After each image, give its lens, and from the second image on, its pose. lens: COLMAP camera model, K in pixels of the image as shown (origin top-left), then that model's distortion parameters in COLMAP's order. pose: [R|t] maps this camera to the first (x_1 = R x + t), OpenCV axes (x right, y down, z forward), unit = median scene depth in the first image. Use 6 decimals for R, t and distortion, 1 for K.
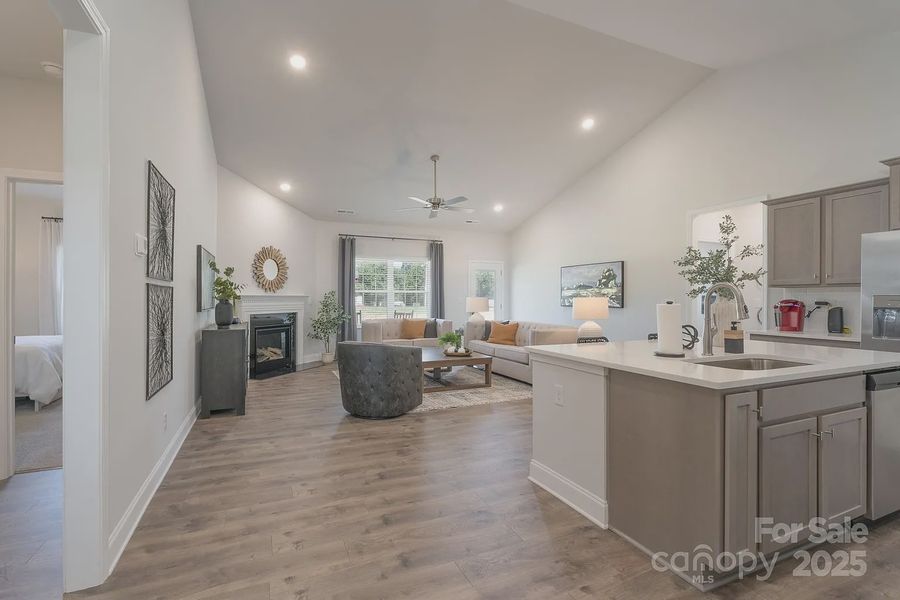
lens RADIAL K [[413.2, 0, 445.0], [0, 413.2, 298.7], [0, 0, 1]] dist [0.004949, -0.004468]
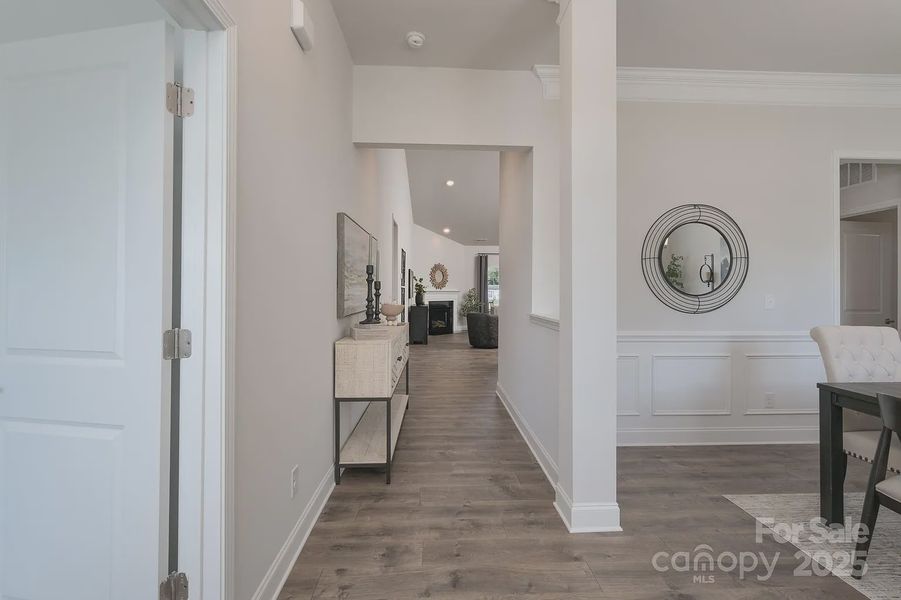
lens RADIAL K [[413.7, 0, 446.6], [0, 413.7, 297.9], [0, 0, 1]] dist [0.004949, -0.004468]
pose [[0.925523, 0.005458, -0.378653, 0.304468], [-0.001171, 0.999933, 0.011551, 0.002592], [0.378690, -0.010248, 0.925467, -0.685731]]
